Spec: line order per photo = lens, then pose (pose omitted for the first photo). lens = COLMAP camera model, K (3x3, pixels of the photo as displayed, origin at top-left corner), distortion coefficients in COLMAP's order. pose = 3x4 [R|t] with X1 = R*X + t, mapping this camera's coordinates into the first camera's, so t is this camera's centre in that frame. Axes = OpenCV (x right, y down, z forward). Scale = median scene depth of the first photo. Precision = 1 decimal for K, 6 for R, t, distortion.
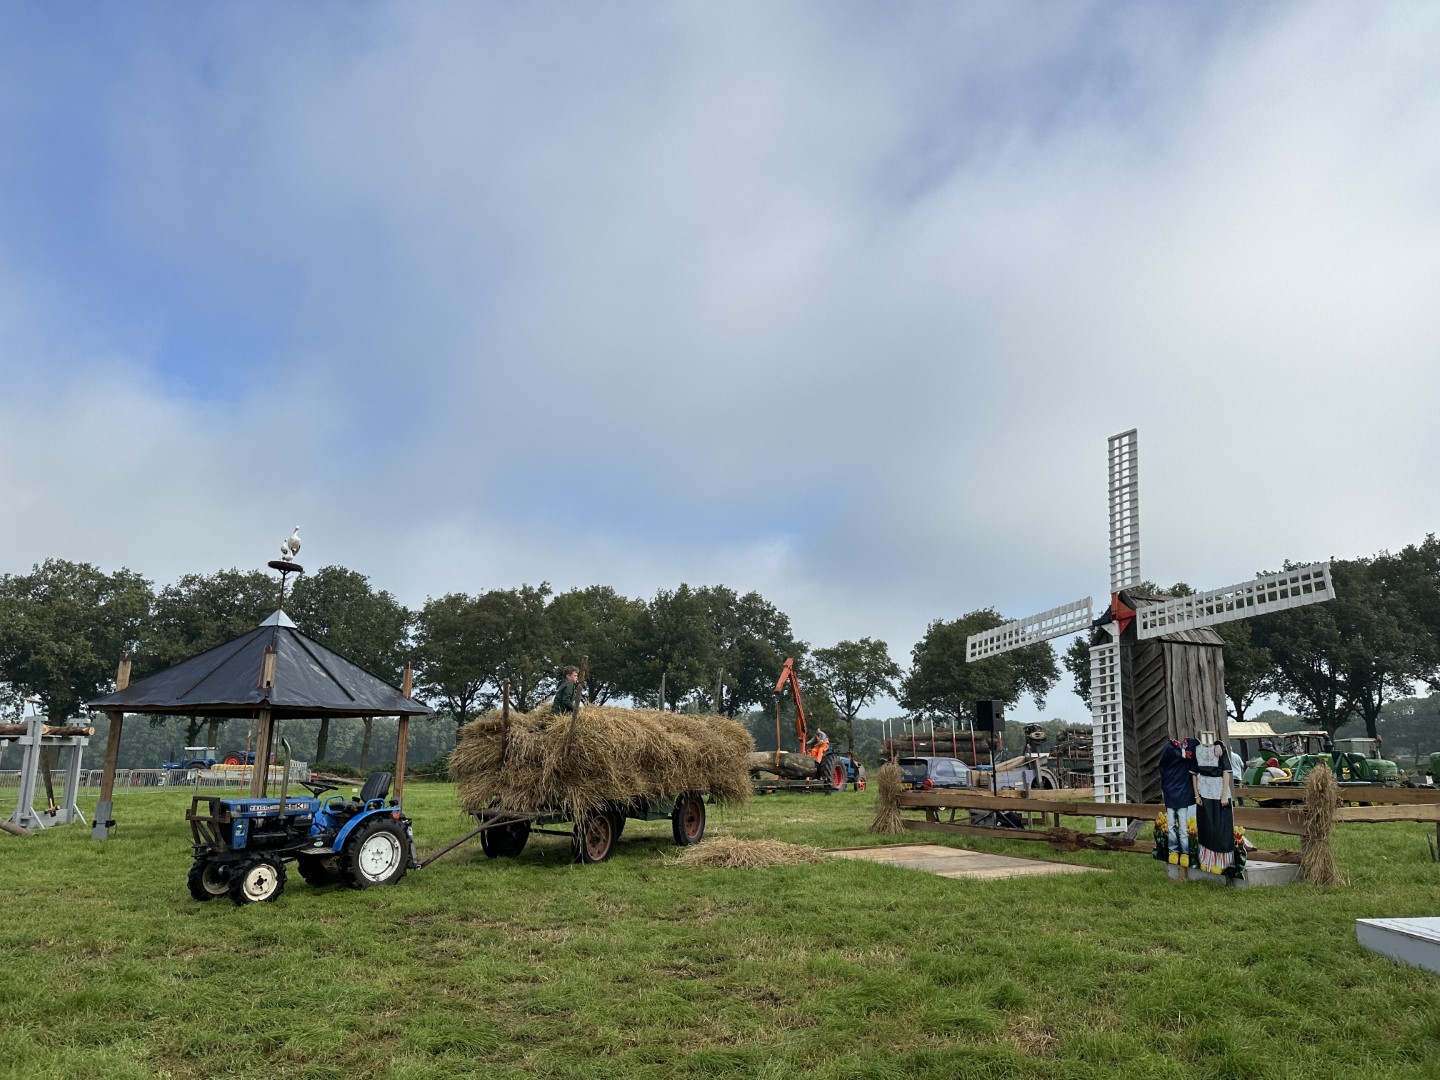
lens RADIAL K [[1016.6, 0, 707.1], [0, 1016.6, 546.4], [0, 0, 1]] dist [0.066597, -0.079655]
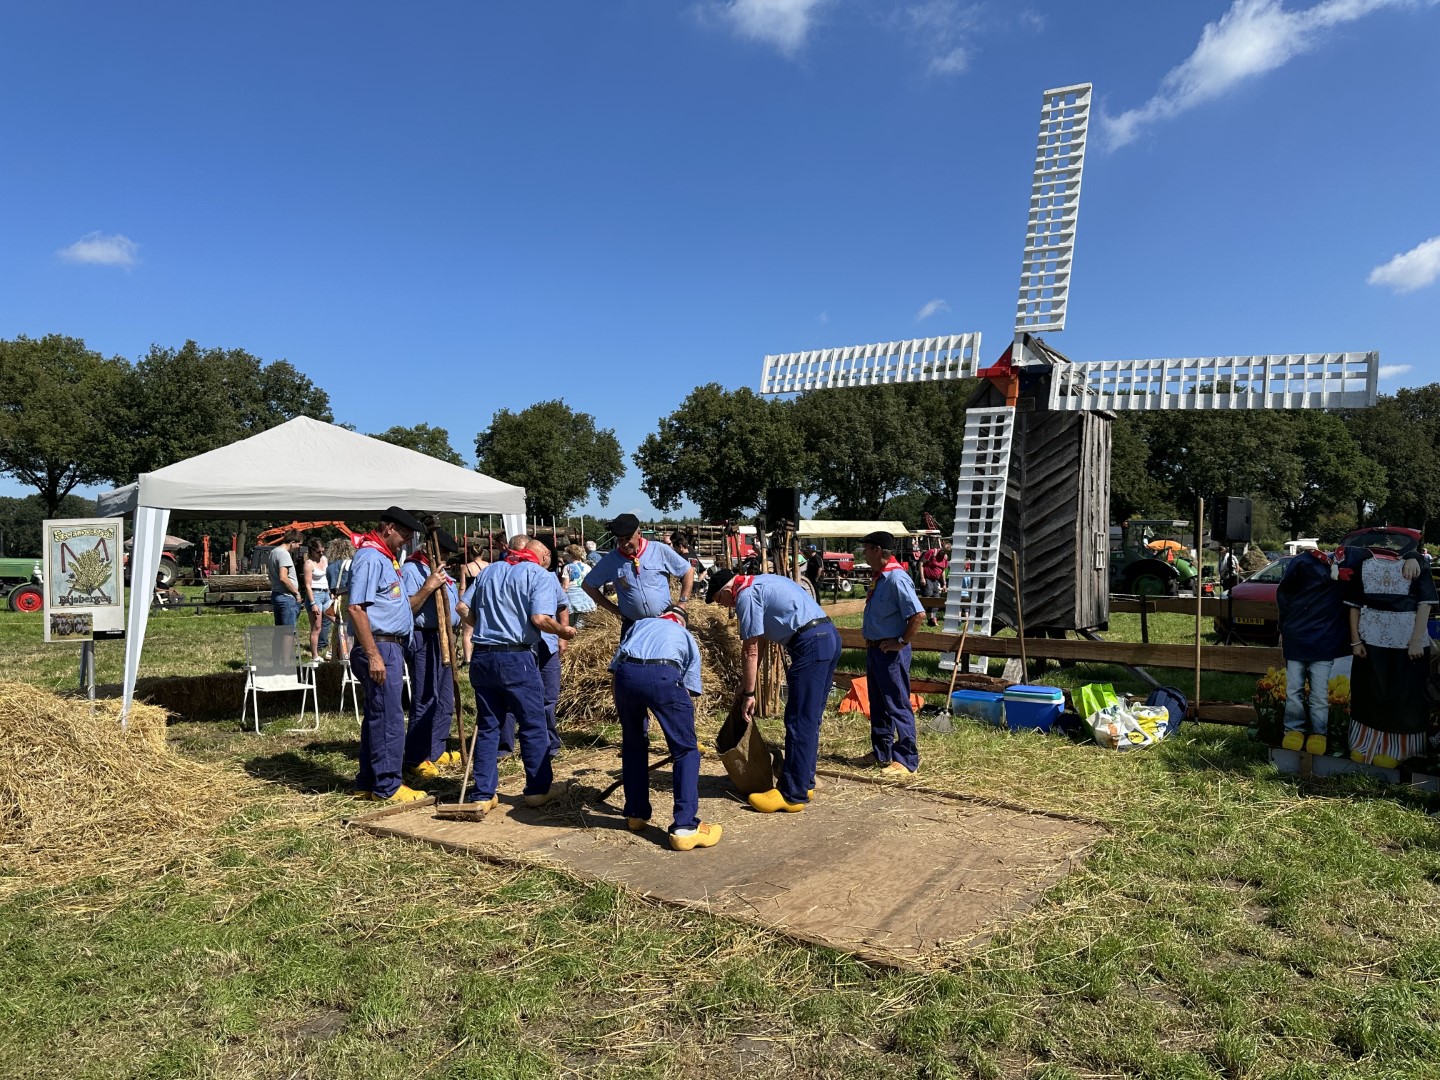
lens RADIAL K [[1016.6, 0, 723.7], [0, 1016.6, 531.3], [0, 0, 1]] dist [0.066597, -0.079655]
pose [[0.889060, 0.005656, 0.457756, -0.020184], [-0.088738, 0.983088, 0.160200, 0.018270], [-0.449109, -0.183047, 0.874526, 0.103156]]
